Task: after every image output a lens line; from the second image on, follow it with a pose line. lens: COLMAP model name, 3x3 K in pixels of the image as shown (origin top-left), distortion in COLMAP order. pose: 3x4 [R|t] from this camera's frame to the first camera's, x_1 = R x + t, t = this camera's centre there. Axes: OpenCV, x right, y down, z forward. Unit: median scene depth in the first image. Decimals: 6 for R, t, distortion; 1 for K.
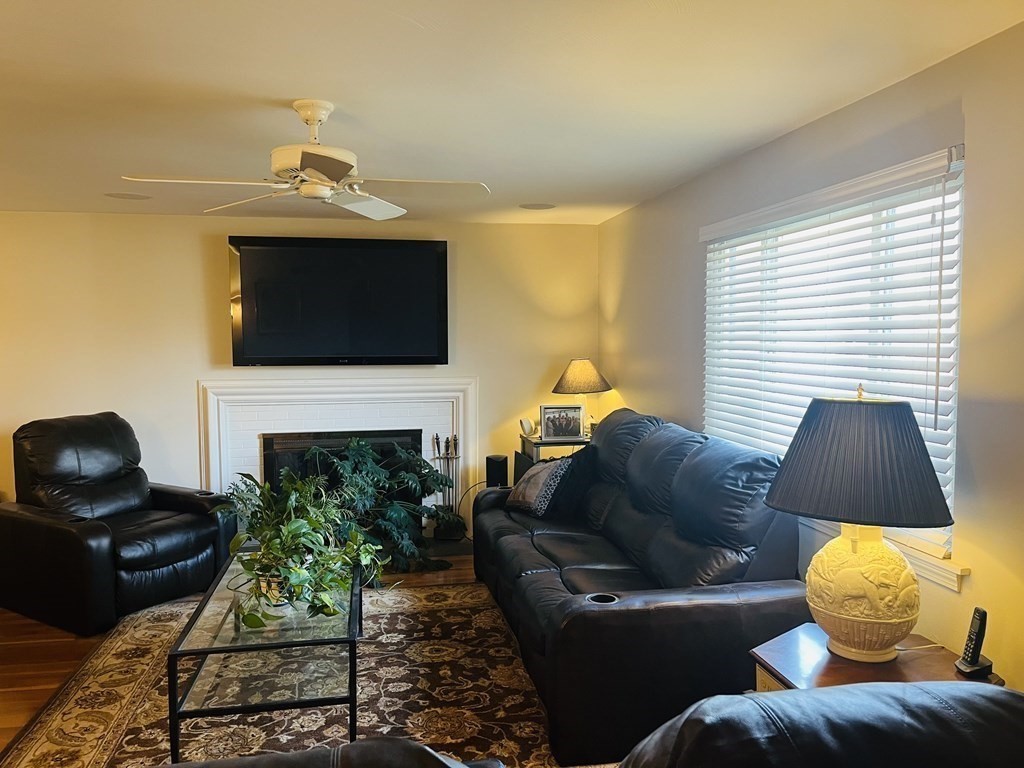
lens RADIAL K [[764.1, 0, 512.0], [0, 764.1, 384.0], [0, 0, 1]] dist [-0.000339, -0.043961]
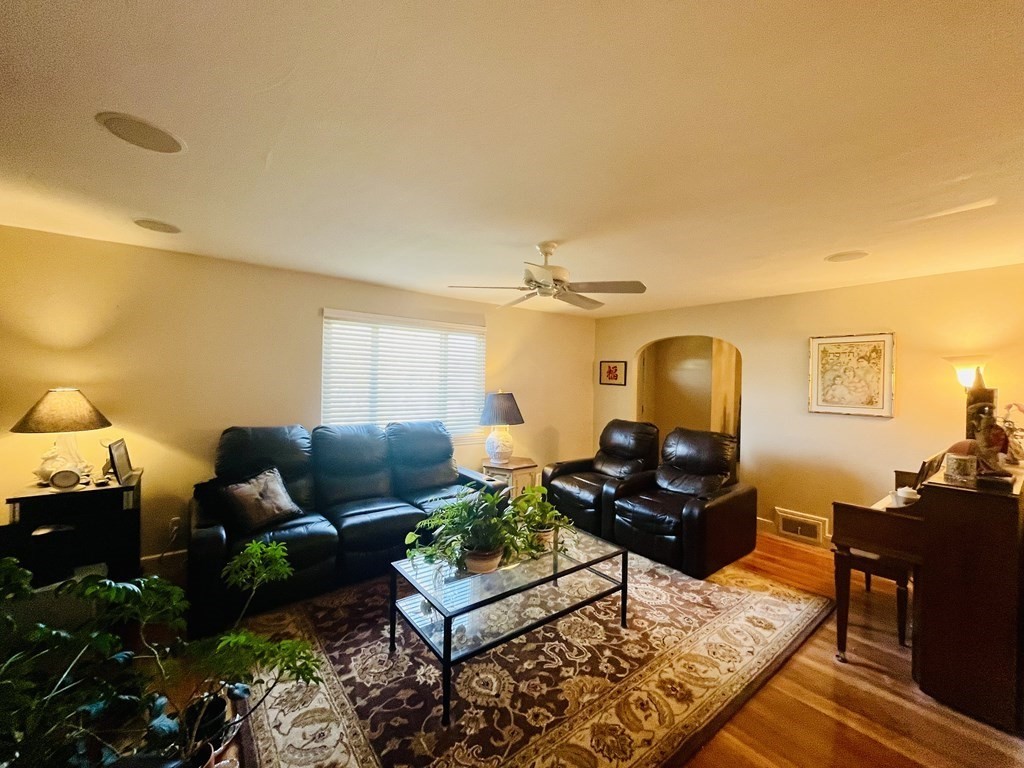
lens RADIAL K [[408.8, 0, 512.0], [0, 408.8, 384.0], [0, 0, 1]] dist [-0.008083, -0.000058]
pose [[-0.464431, -0.013913, 0.885500, -1.021834], [0.035985, 0.998754, 0.034567, -0.070703], [-0.884878, 0.047919, -0.463352, 1.447259]]
